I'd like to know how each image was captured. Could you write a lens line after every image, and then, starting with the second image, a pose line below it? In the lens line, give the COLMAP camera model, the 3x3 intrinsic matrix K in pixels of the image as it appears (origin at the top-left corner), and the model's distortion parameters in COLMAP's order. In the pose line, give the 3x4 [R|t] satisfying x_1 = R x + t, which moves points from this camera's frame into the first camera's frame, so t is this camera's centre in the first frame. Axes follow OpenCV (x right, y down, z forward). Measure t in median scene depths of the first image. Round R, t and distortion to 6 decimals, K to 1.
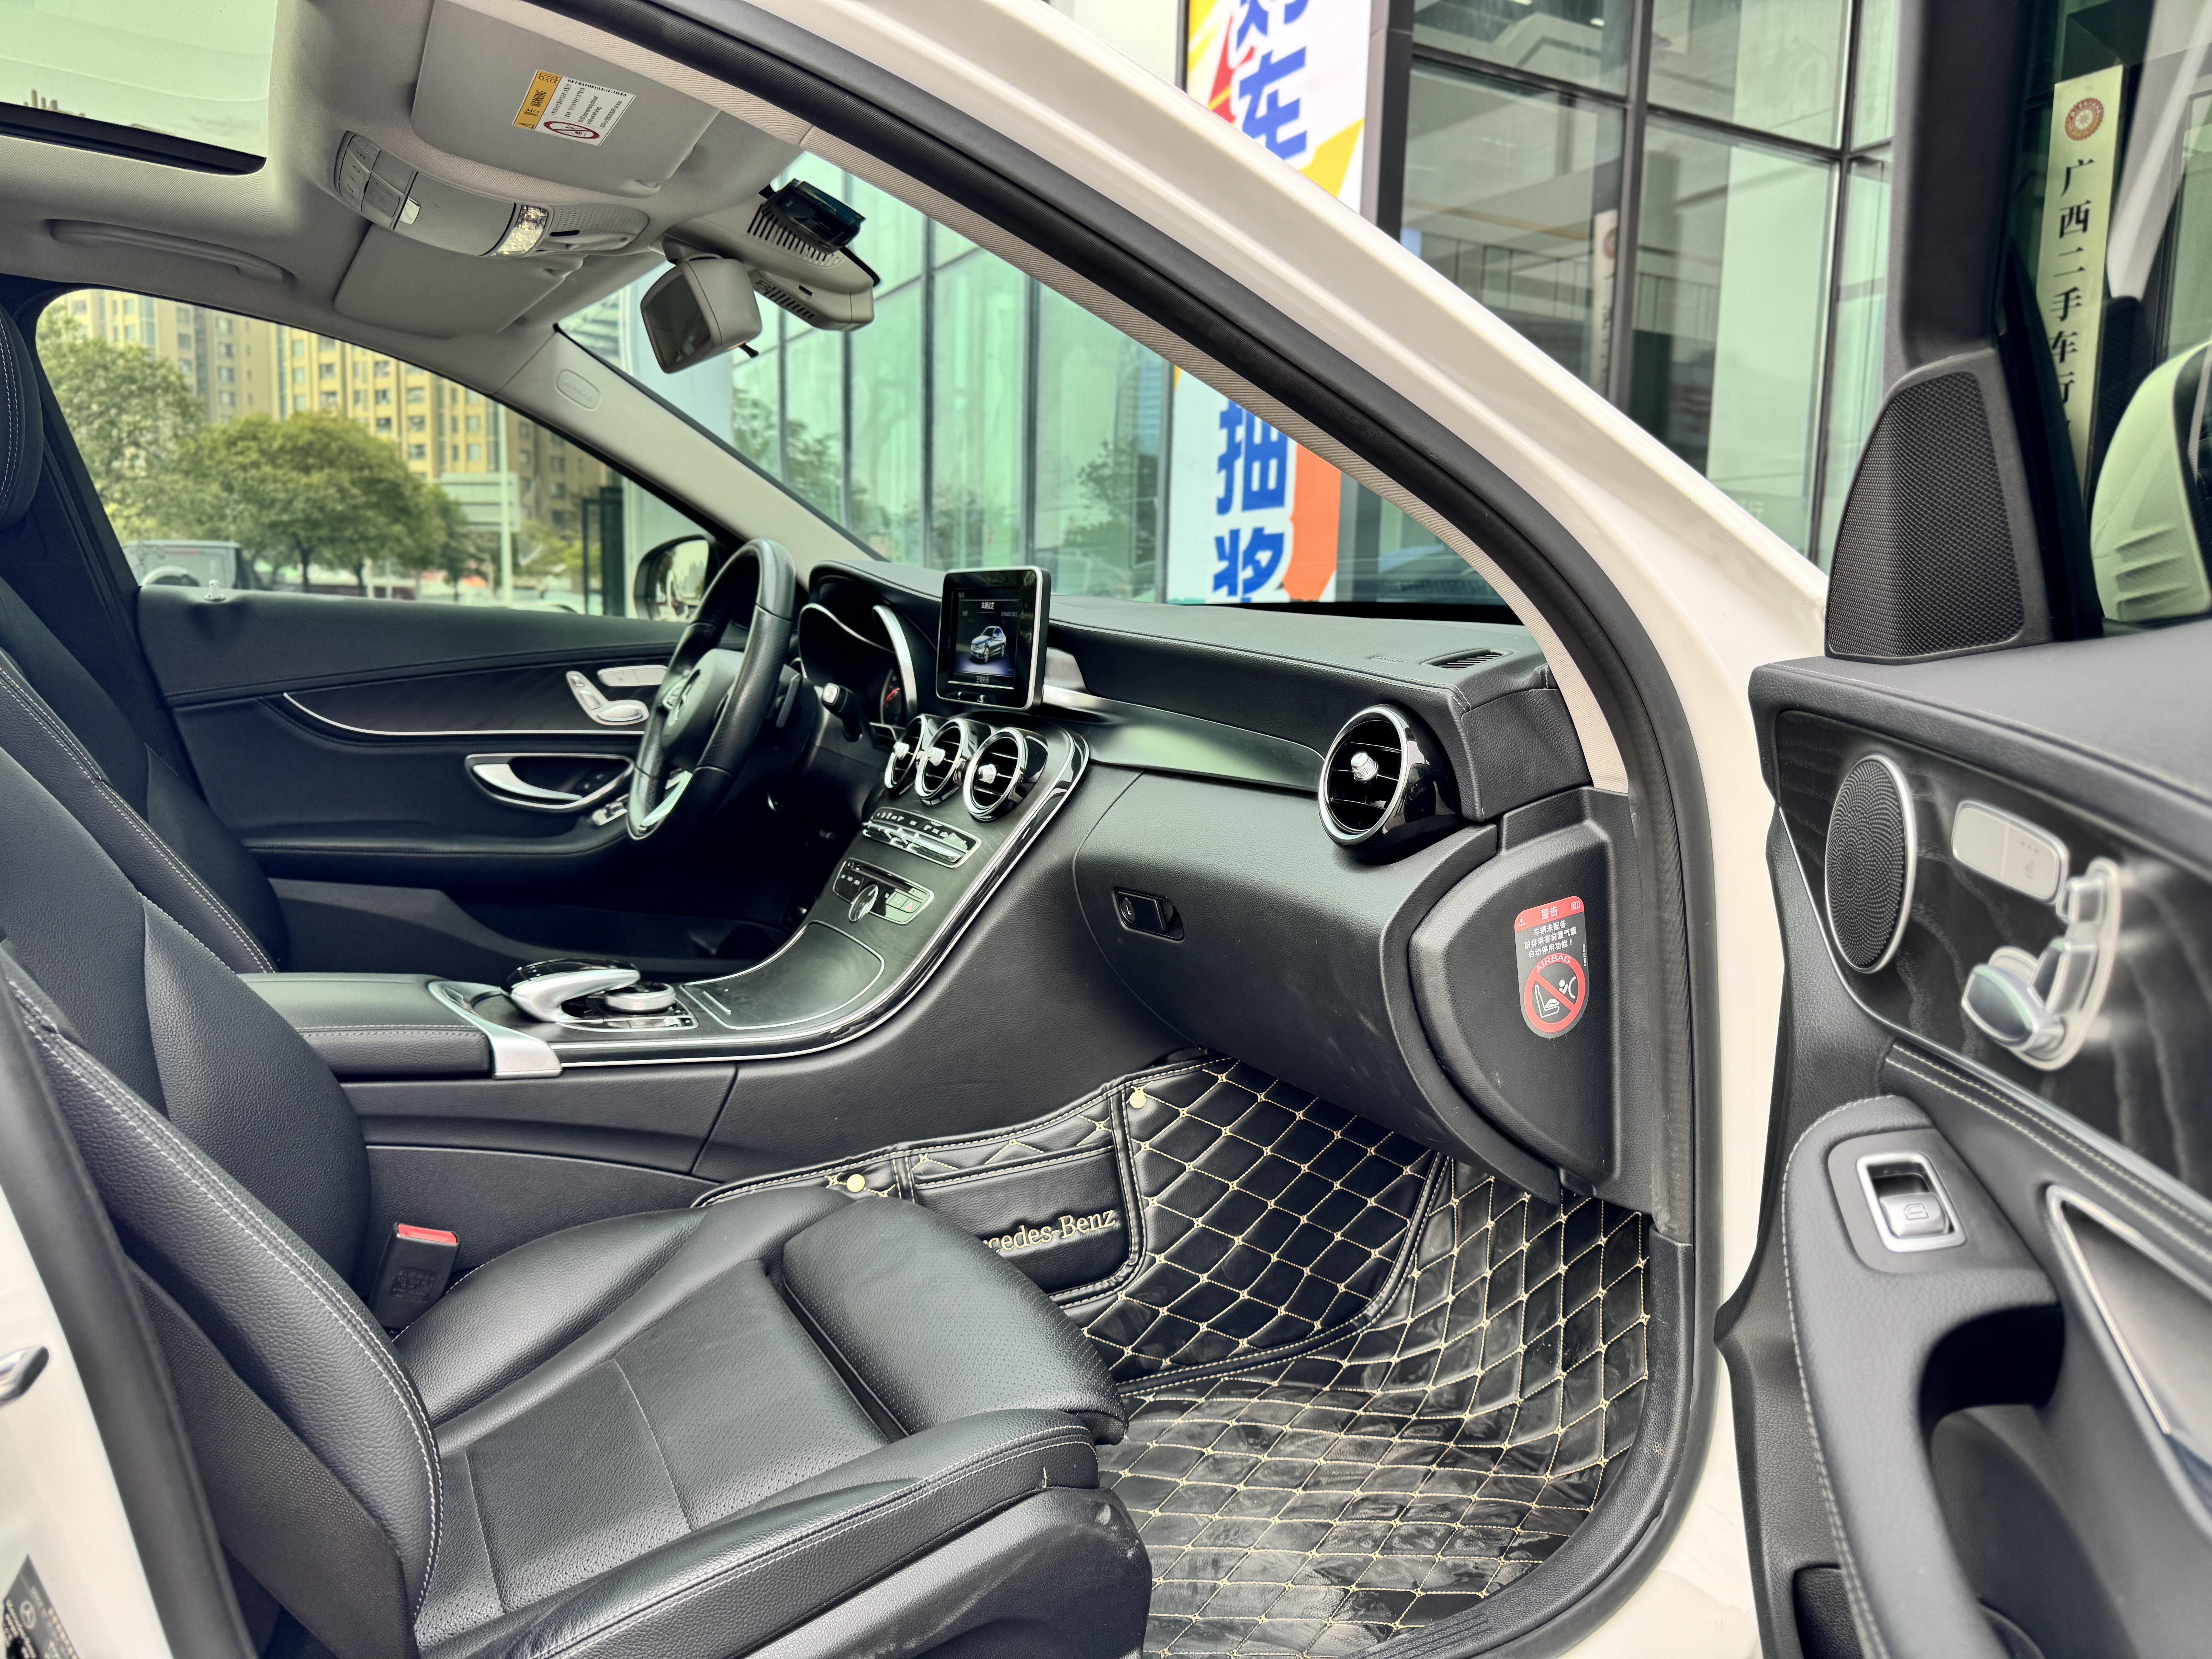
lens RADIAL K [[1553.9, 0, 1106.0], [0, 1553.9, 829.5], [0, 0, 1]] dist [0.130750, -0.179550]
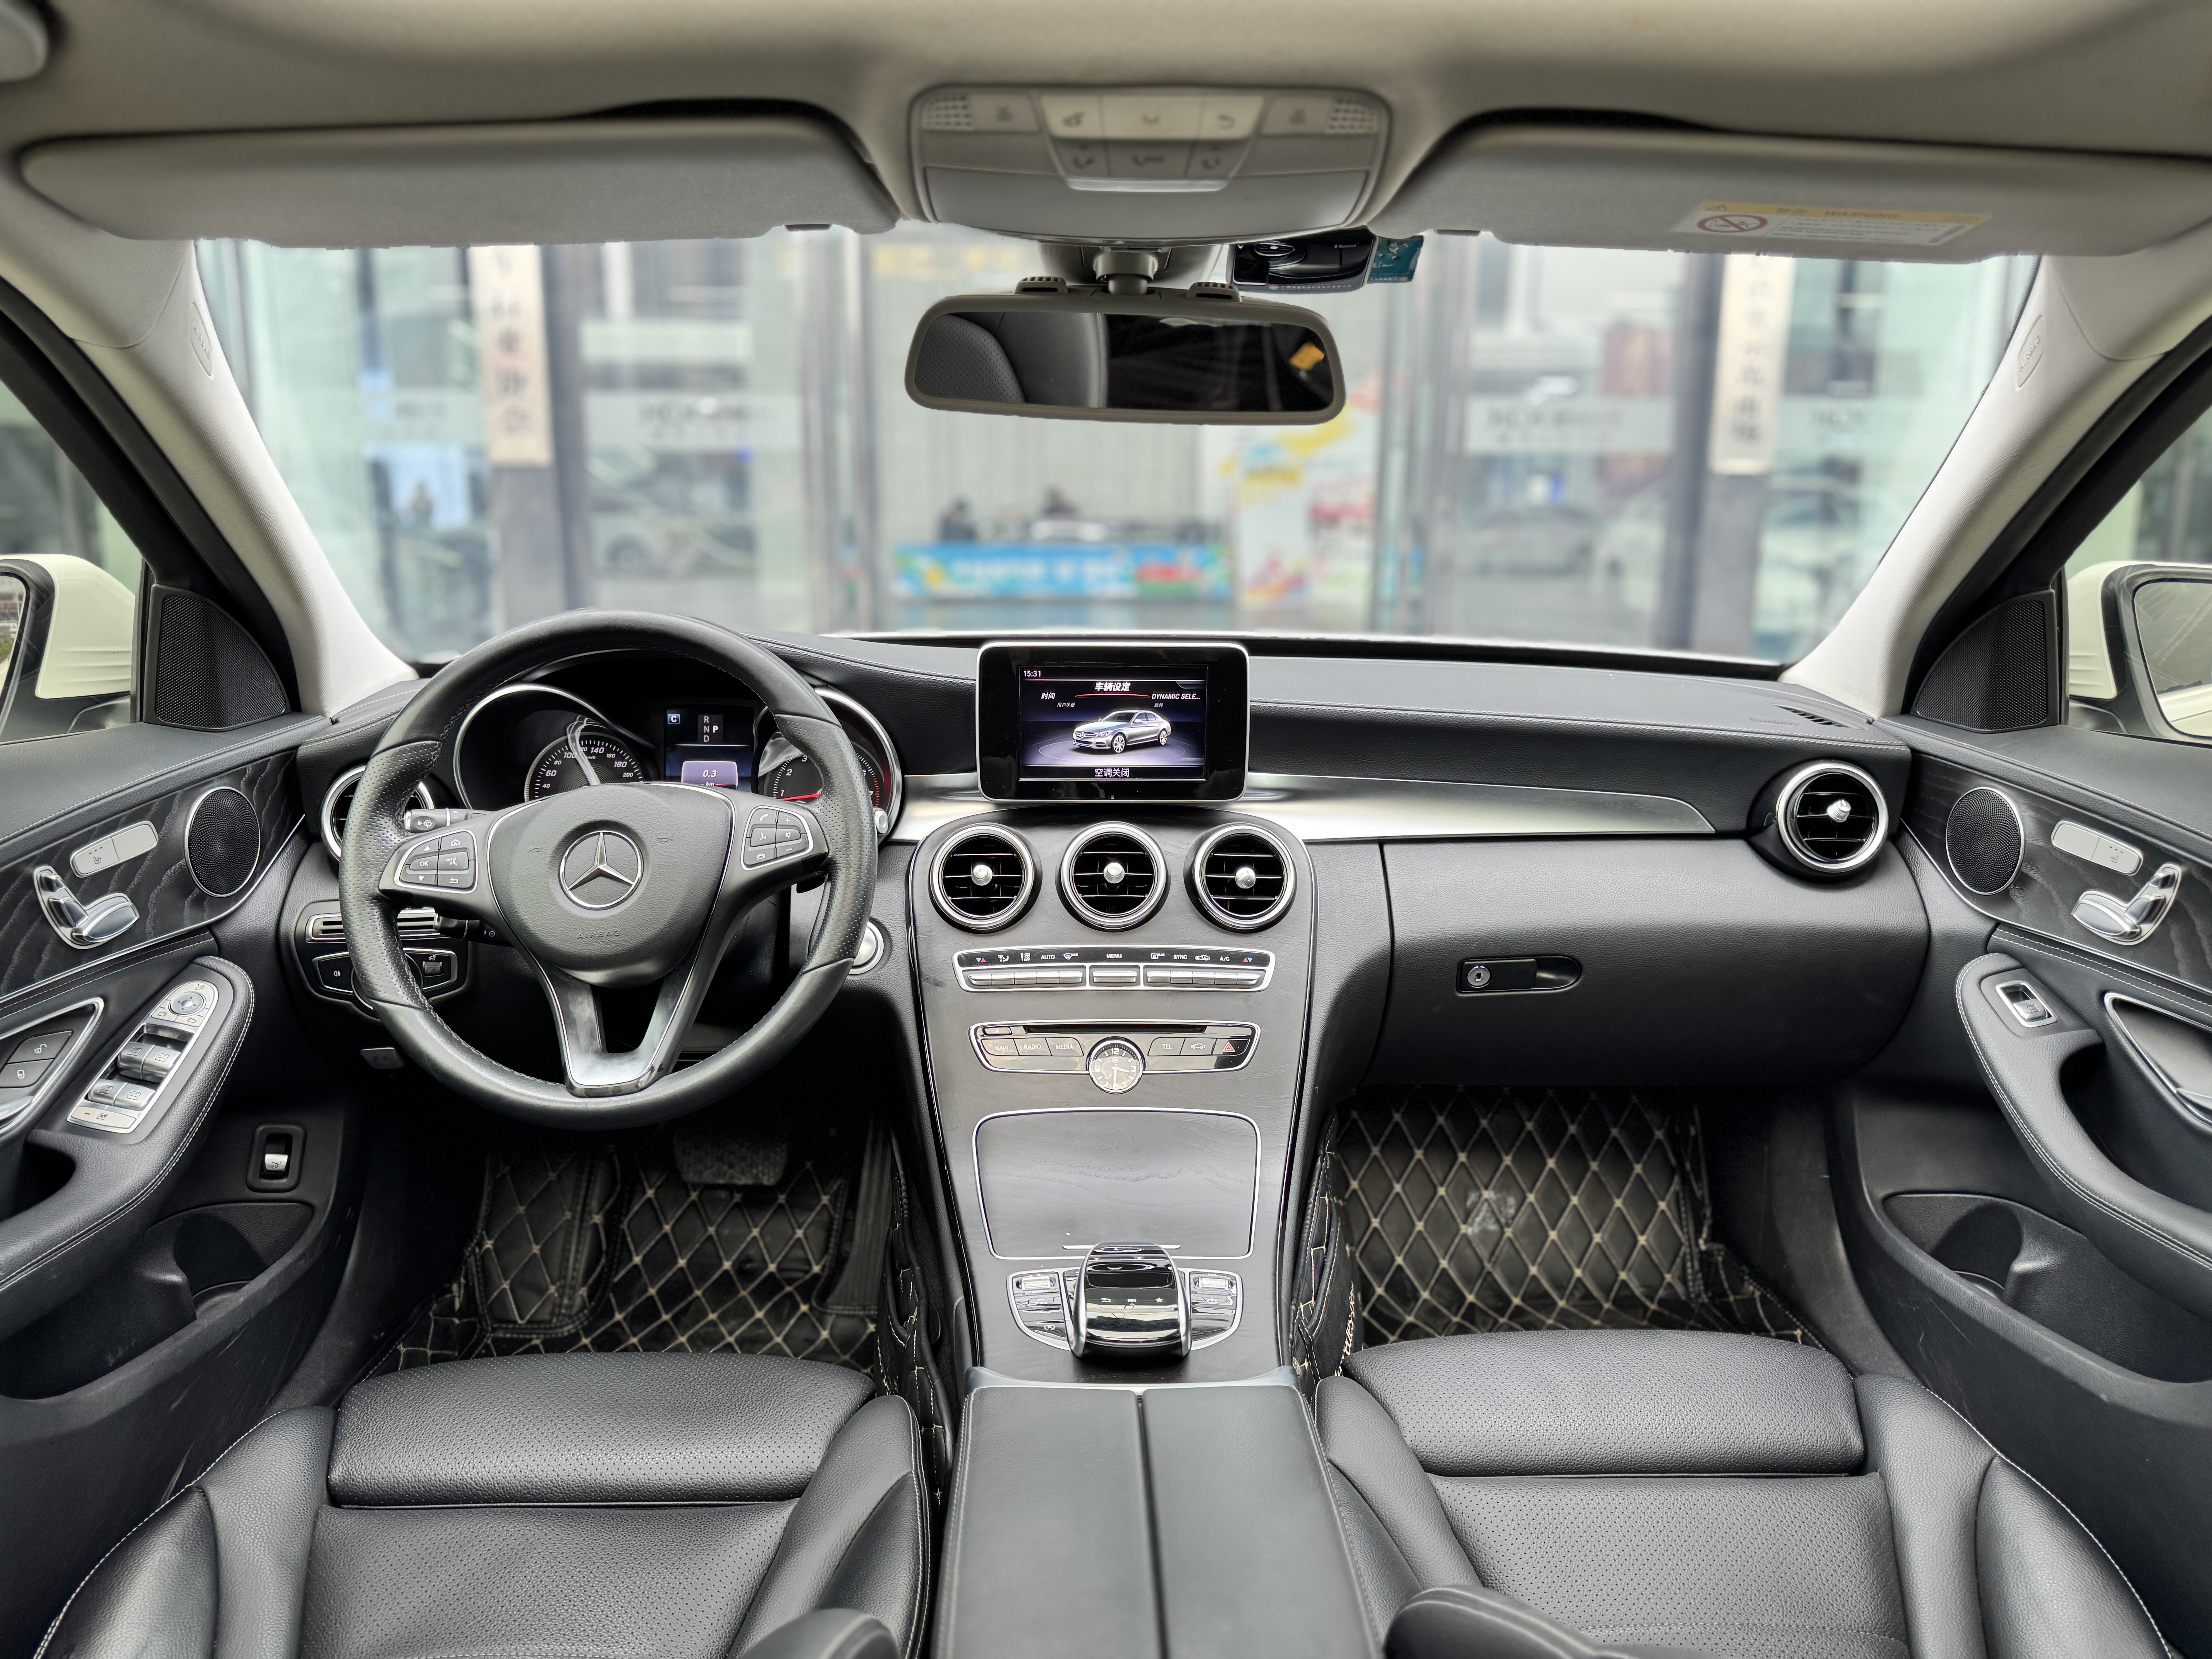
lens RADIAL K [[1540.1, 0, 1106.0], [0, 1540.1, 829.5], [0, 0, 1]] dist [0.066161, -0.093812]
pose [[0.452549, -0.188507, 0.871588, -0.864190], [0.121721, 0.981311, 0.149038, -0.201727], [-0.883393, 0.038643, 0.467036, 0.640115]]
